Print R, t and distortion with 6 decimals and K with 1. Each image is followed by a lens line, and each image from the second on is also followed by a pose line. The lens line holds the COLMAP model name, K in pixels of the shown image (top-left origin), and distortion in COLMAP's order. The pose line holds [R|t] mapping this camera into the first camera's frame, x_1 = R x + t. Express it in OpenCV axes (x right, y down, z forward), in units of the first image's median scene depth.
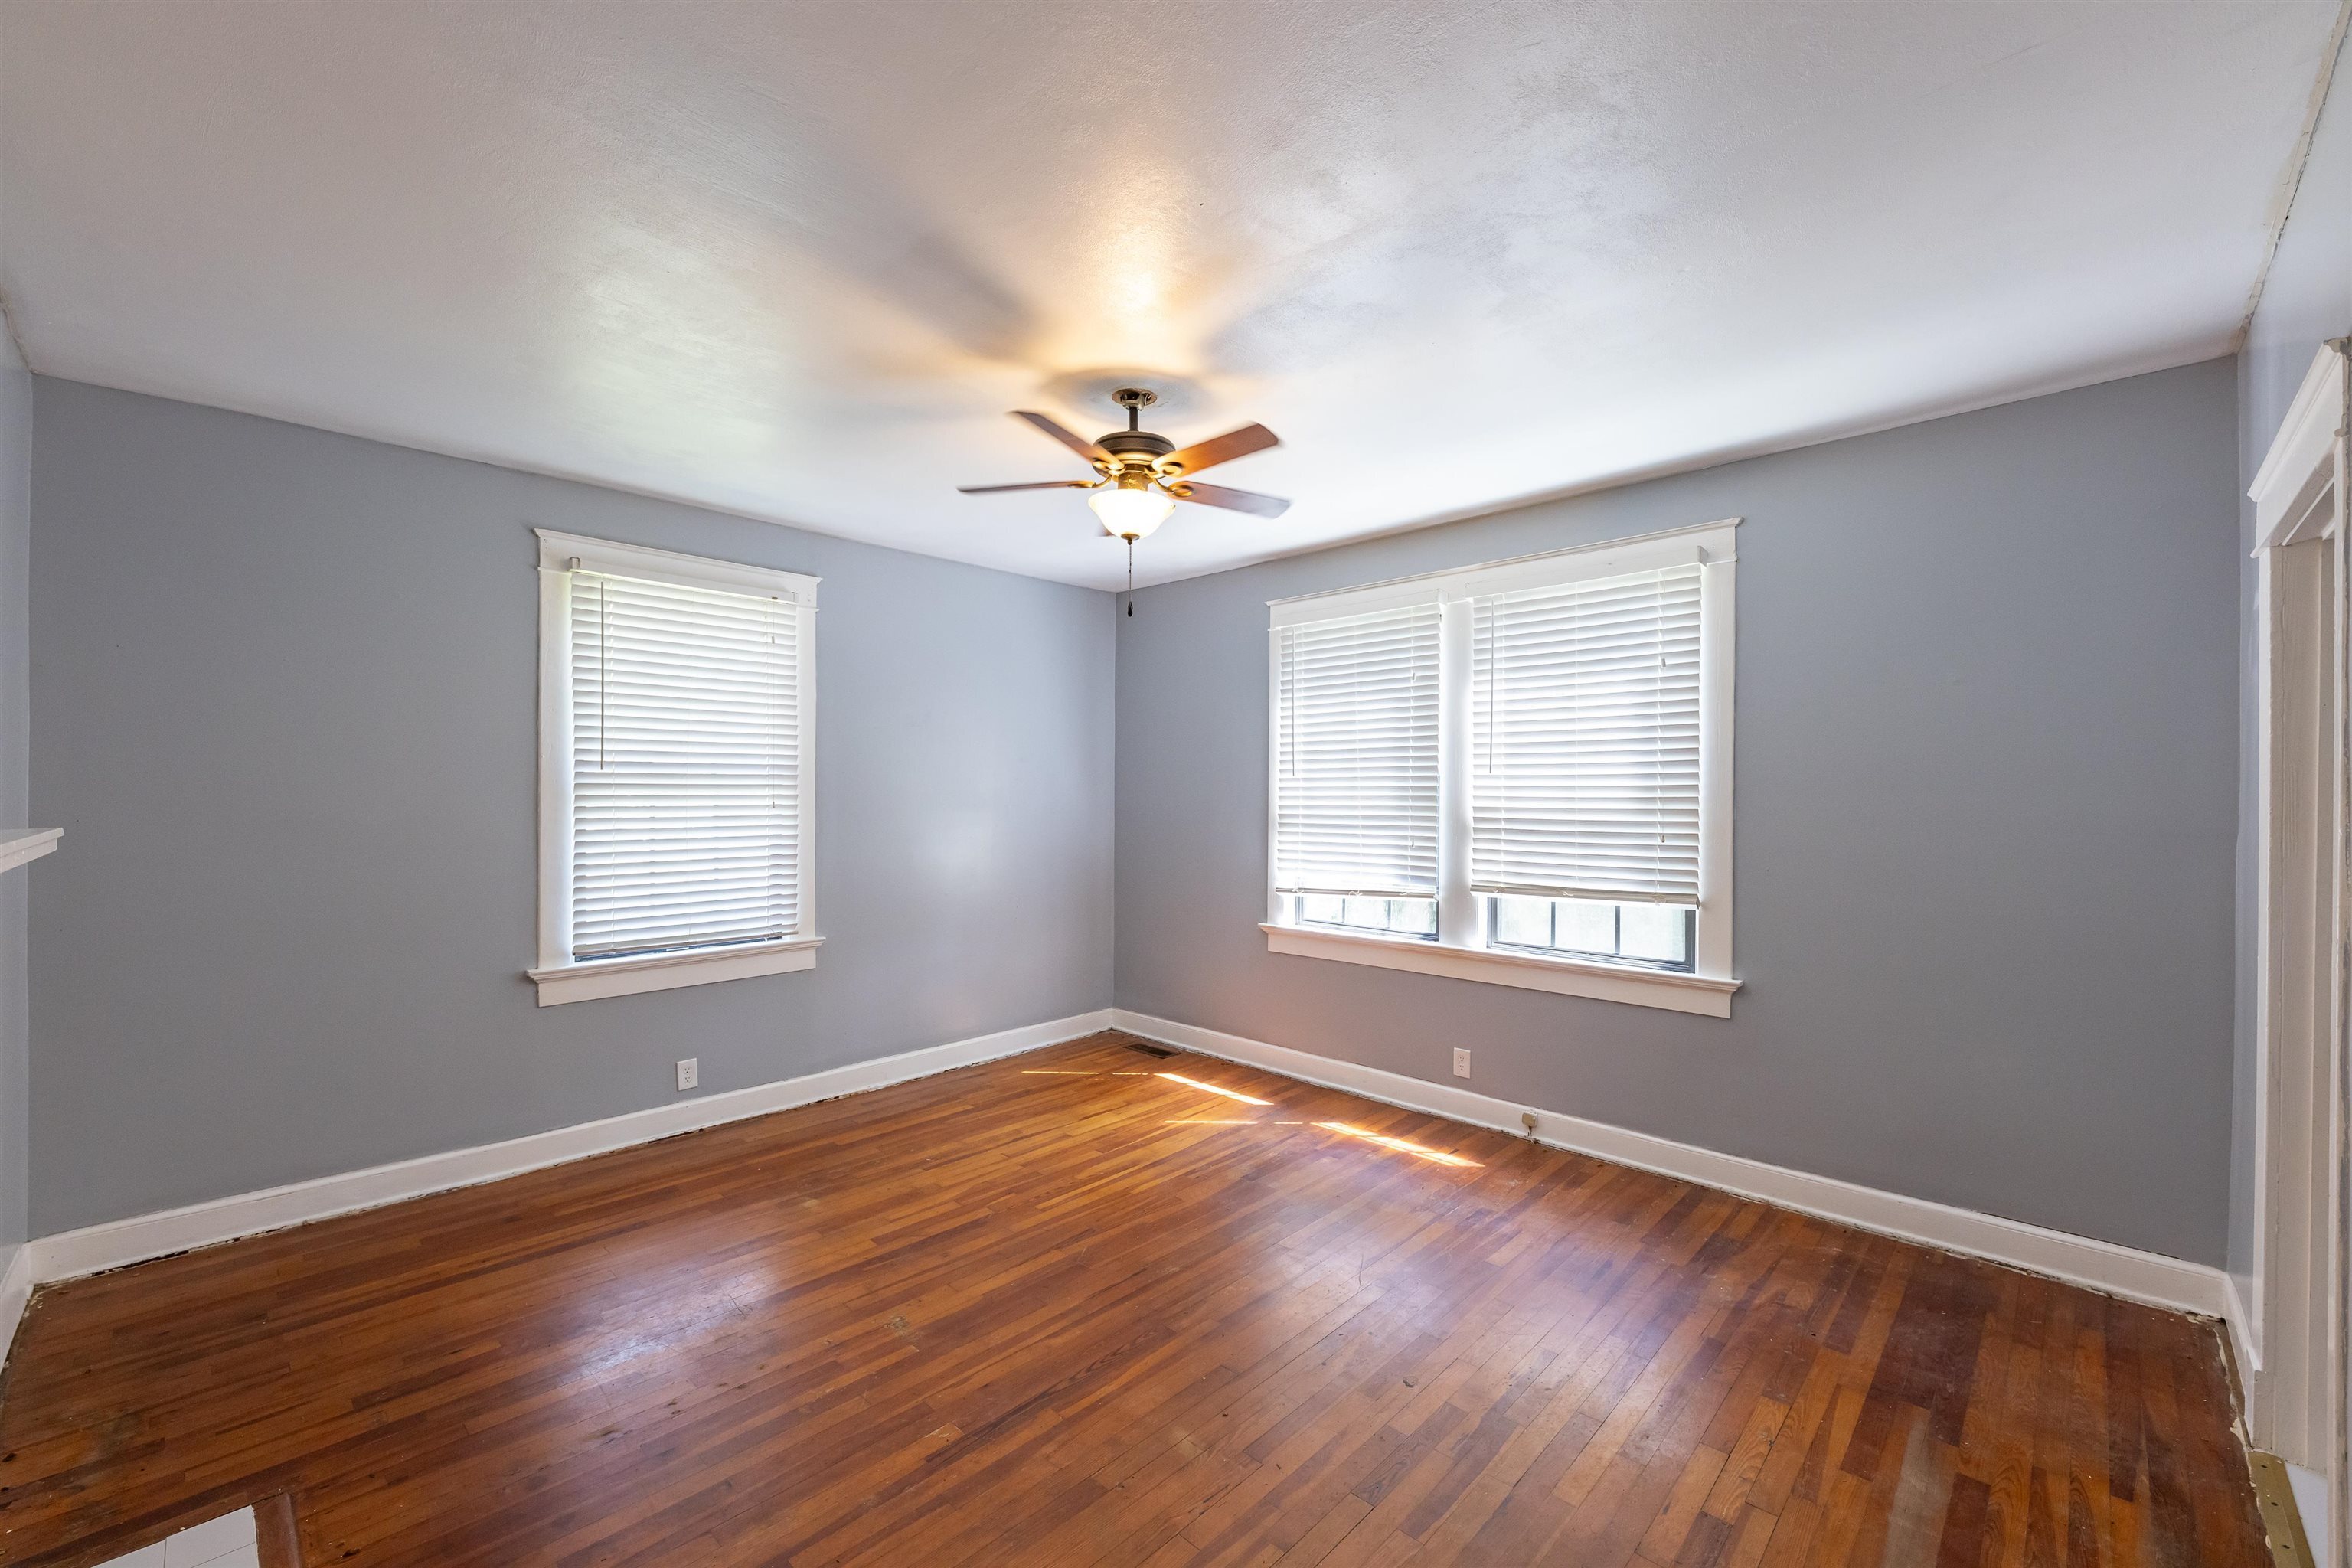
lens RADIAL K [[939.4, 0, 1174.5], [0, 939.4, 794.0], [0, 0, 1]] dist [0.000417, -0.000612]
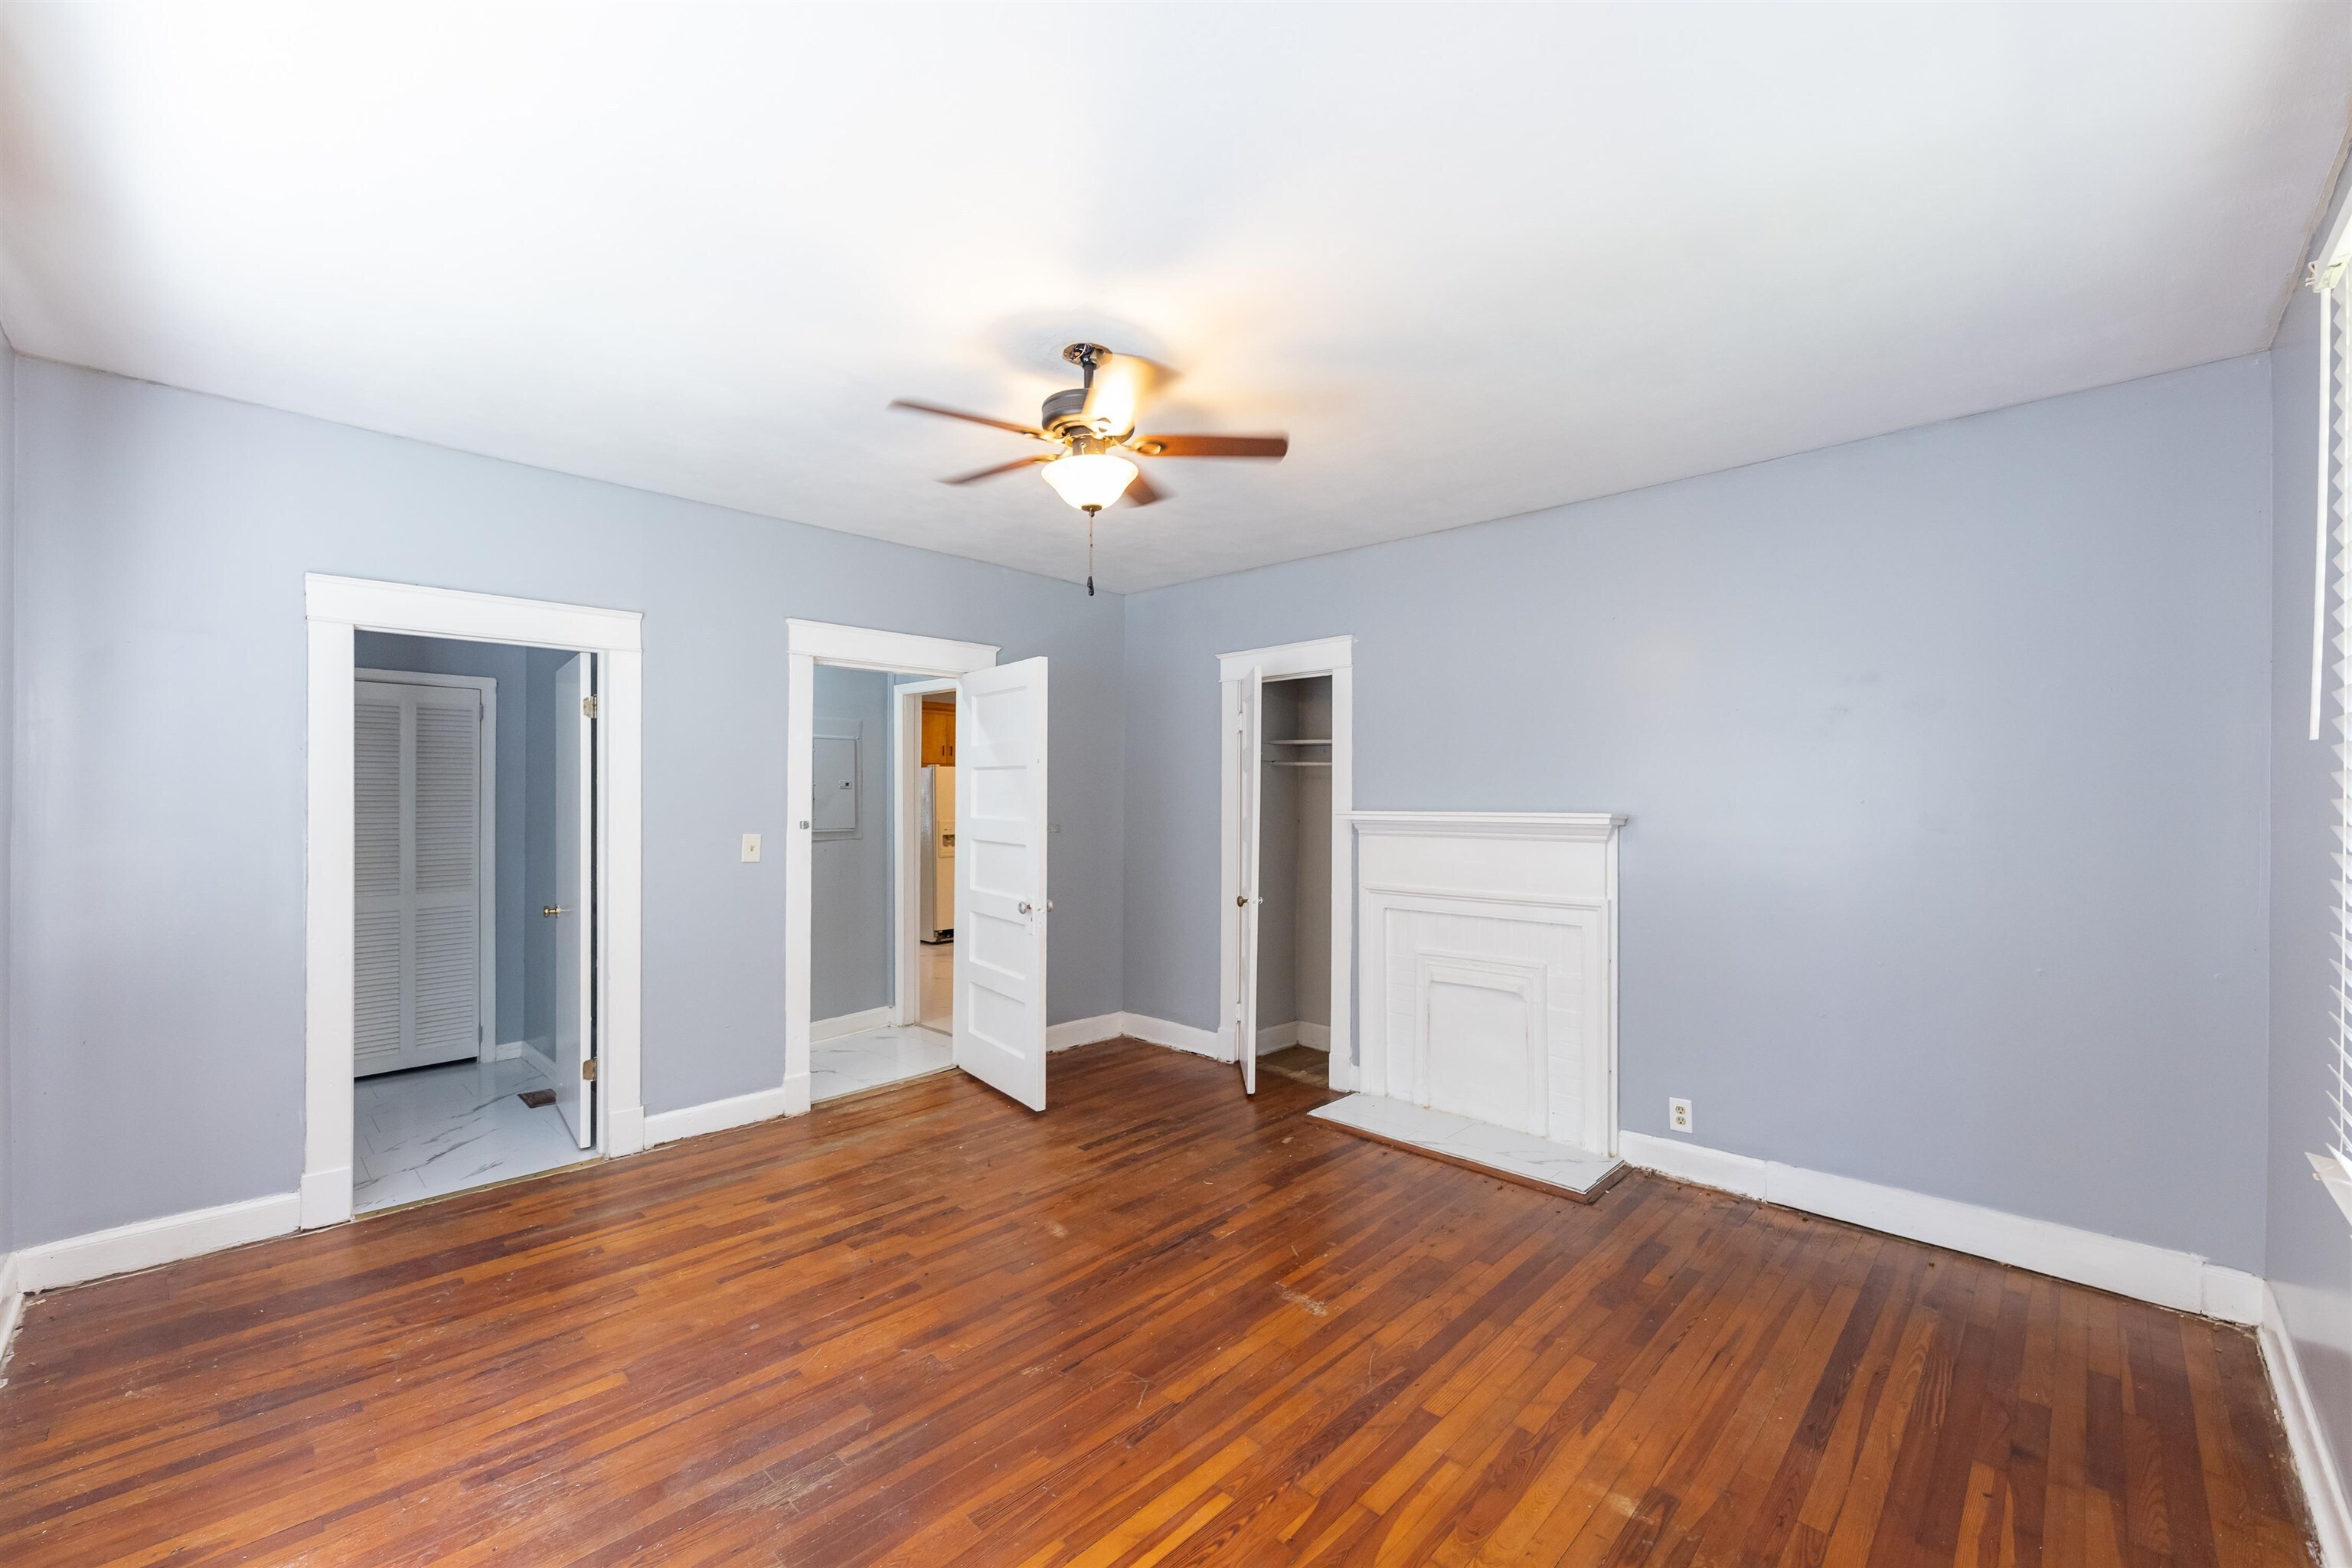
lens RADIAL K [[939.4, 0, 1177.6], [0, 939.4, 792.3], [0, 0, 1]] dist [0.000417, -0.000612]
pose [[-0.999963, -0.007545, 0.004043, -0.141592], [-0.007565, 0.999958, -0.005136, 0.006289], [-0.004004, -0.005166, -0.999979, 1.974422]]
